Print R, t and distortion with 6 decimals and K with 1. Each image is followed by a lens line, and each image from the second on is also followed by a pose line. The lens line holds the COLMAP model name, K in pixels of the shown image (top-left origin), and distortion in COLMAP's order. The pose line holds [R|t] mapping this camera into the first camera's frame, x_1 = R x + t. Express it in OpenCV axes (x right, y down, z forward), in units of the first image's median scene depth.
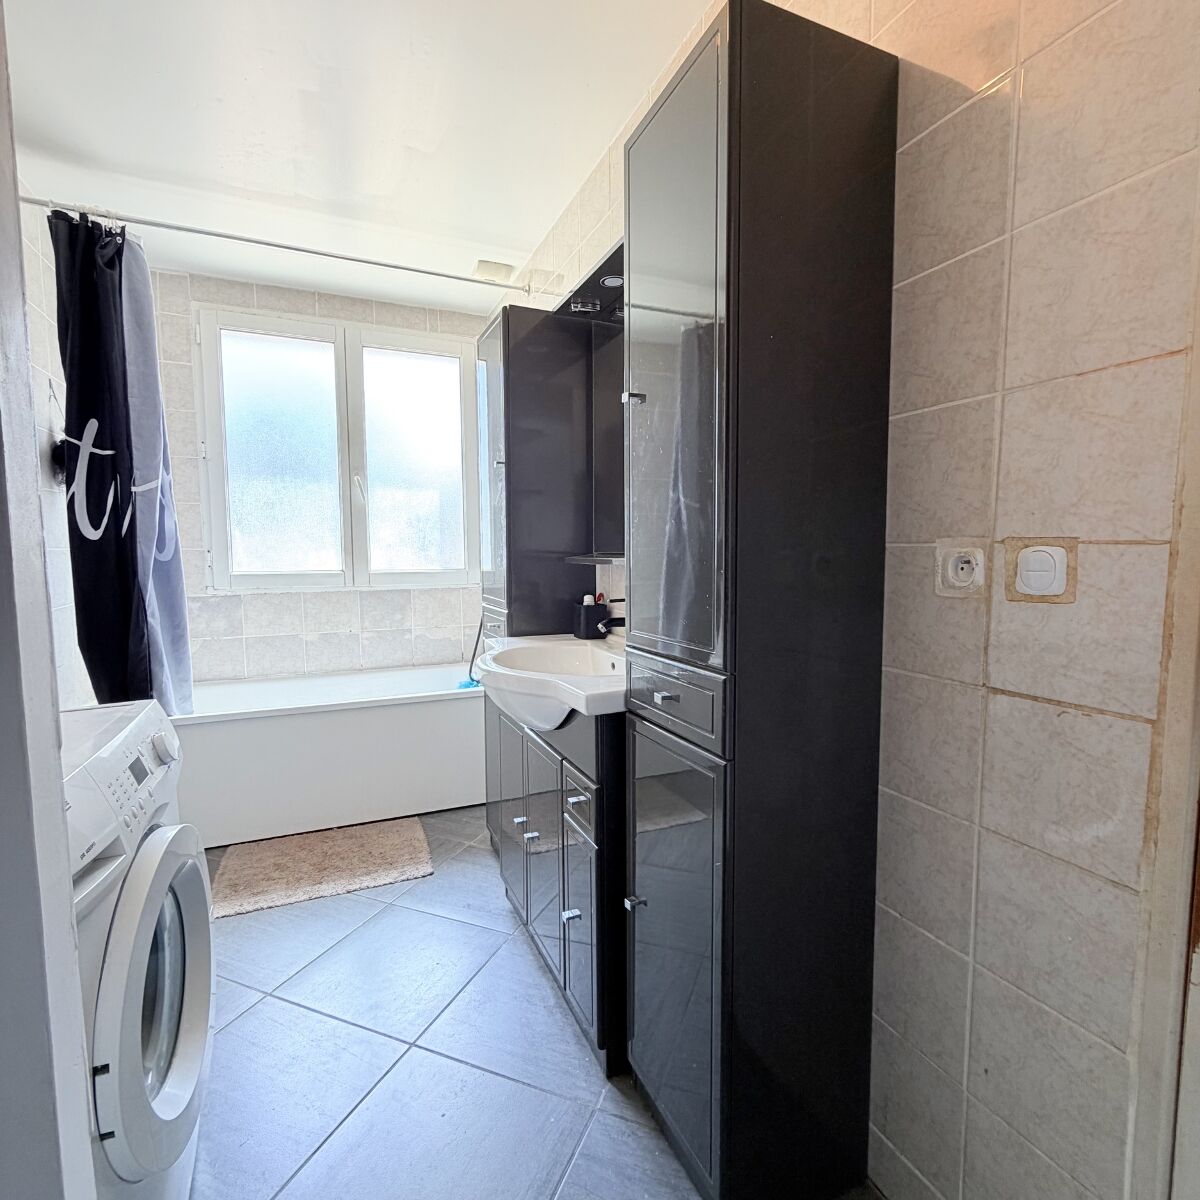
lens RADIAL K [[630.3, 0, 621.5], [0, 630.3, 593.4], [0, 0, 1]] dist [-0.001346, 0.000224]
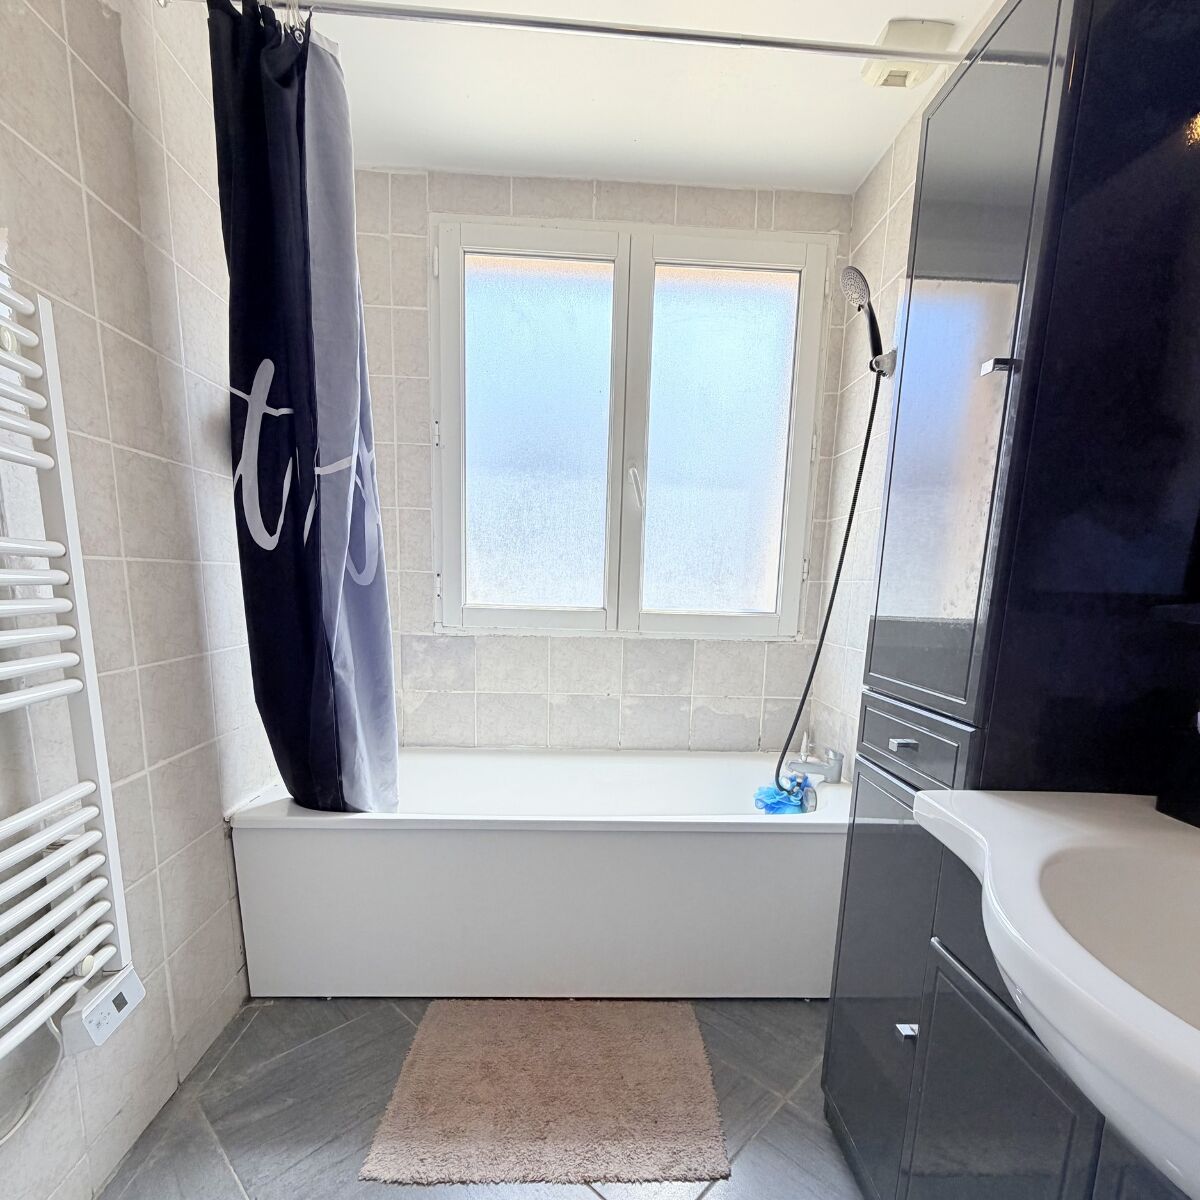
lens RADIAL K [[630.3, 0, 621.5], [0, 630.3, 593.4], [0, 0, 1]] dist [-0.001346, 0.000224]
pose [[0.931354, 0.034462, -0.362480, -0.202647], [-0.056267, 0.997175, -0.049768, -0.022304], [0.359741, 0.066747, 0.930662, 0.421141]]
